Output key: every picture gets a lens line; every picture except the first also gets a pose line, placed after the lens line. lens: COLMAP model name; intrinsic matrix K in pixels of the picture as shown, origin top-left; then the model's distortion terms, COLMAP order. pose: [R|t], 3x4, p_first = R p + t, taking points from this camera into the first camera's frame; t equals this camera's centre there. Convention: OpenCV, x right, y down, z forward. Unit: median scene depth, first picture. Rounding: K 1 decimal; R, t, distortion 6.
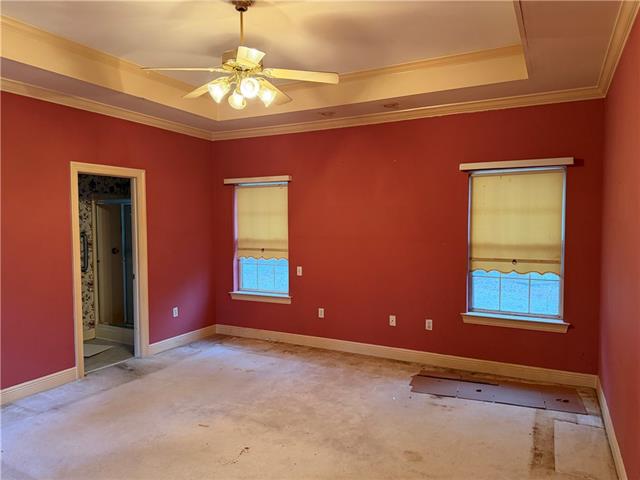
lens RADIAL K [[455.9, 0, 318.8], [0, 455.9, 240.6], [0, 0, 1]] dist [0.041004, -0.008223]
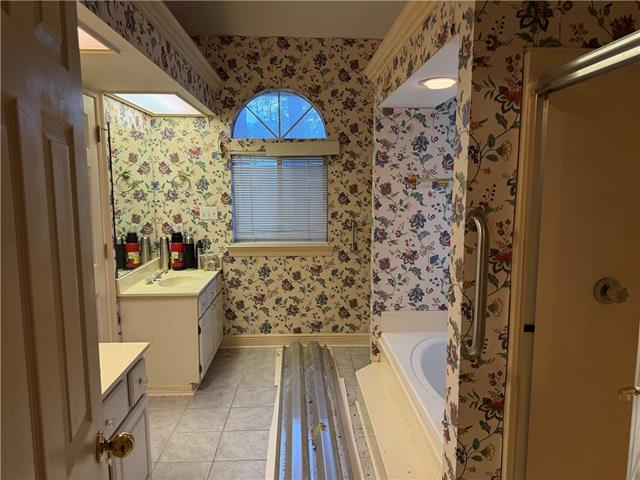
lens RADIAL K [[455.9, 0, 321.2], [0, 455.9, 239.6], [0, 0, 1]] dist [0.041004, -0.008223]
pose [[0.497913, 0.113569, -0.859759, -0.327647], [-0.043096, 0.993404, 0.106264, -0.025151], [0.866156, -0.015859, 0.499523, 0.783435]]
